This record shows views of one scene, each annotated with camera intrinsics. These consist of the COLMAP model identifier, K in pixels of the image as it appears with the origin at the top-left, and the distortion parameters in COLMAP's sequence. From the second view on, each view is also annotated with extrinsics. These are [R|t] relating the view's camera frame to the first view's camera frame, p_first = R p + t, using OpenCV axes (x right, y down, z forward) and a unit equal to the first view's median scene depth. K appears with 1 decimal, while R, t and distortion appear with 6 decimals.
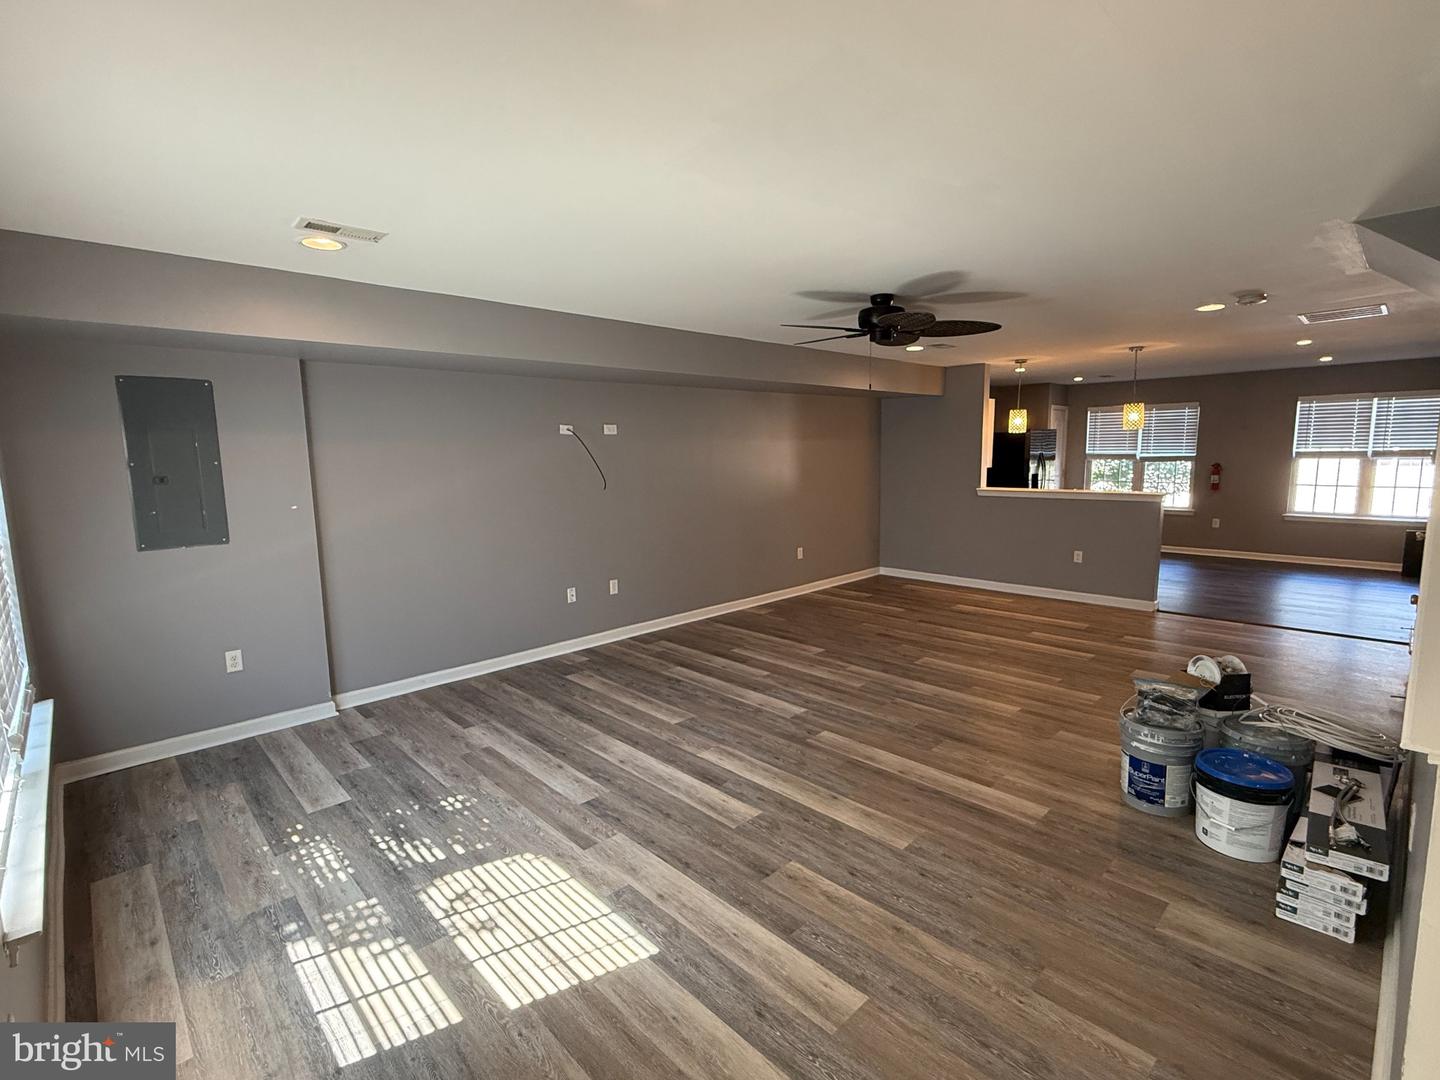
lens RADIAL K [[673.3, 0, 719.0], [0, 673.3, 536.9], [0, 0, 1]] dist [-0.008860, 0.001739]
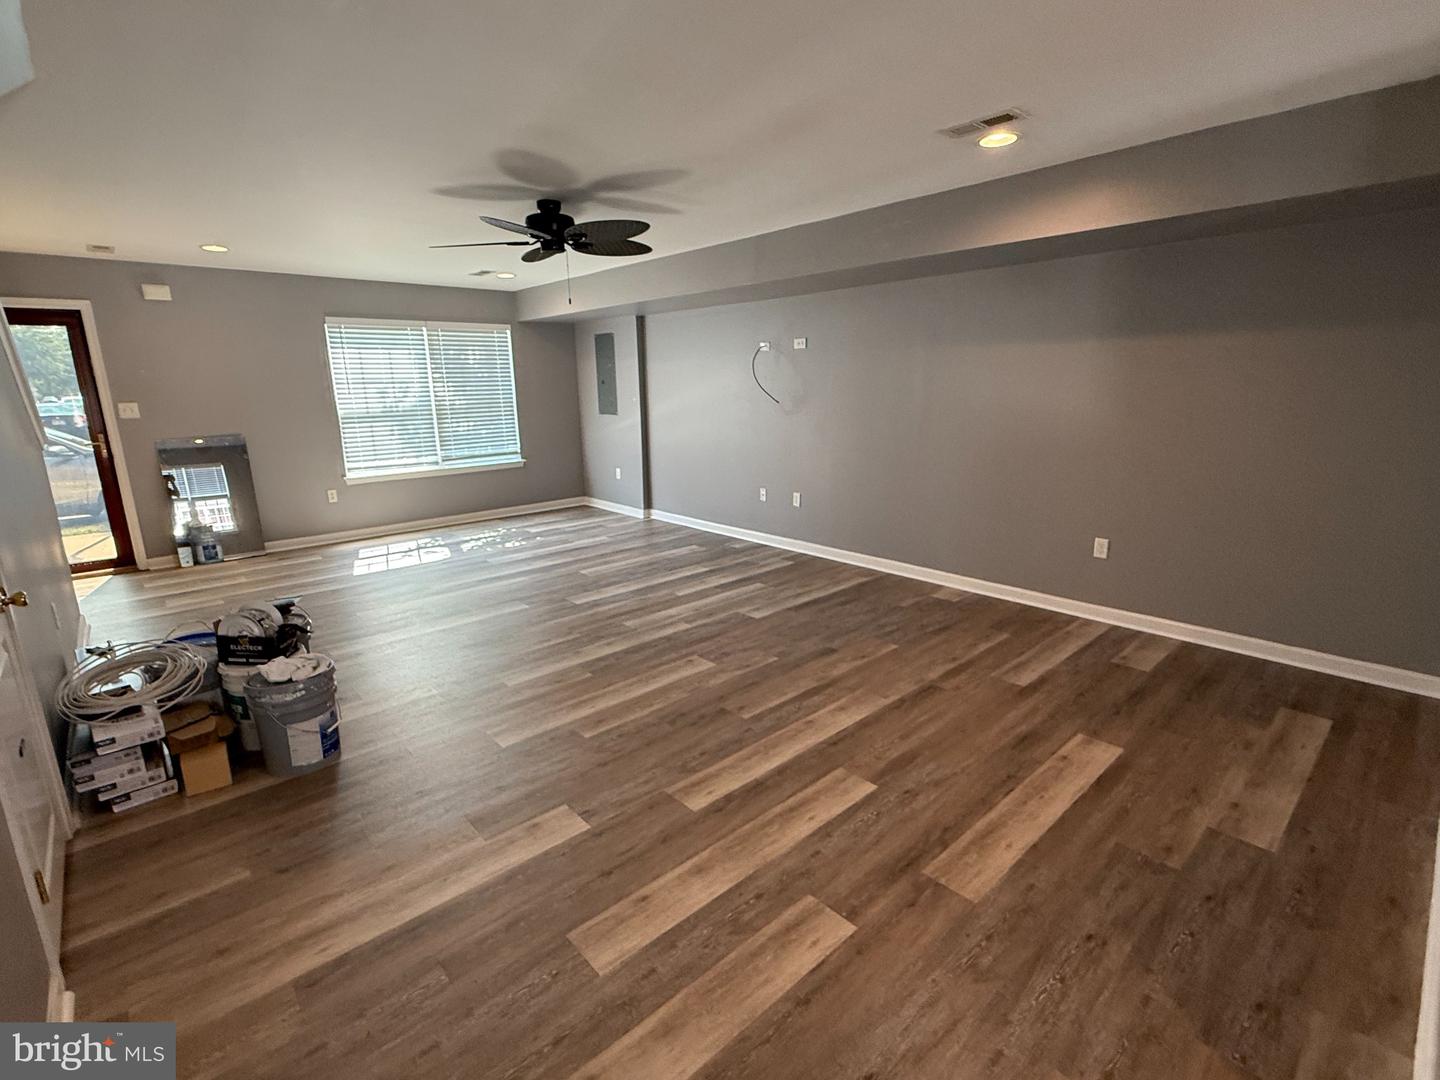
lens RADIAL K [[673.3, 0, 714.7], [0, 673.3, 532.6], [0, 0, 1]] dist [-0.008860, 0.001739]
pose [[-0.032250, 0.242685, -0.969569, 0.971856], [-0.108223, 0.963522, 0.244771, -0.131557], [0.993603, 0.112823, -0.004810, 0.993675]]
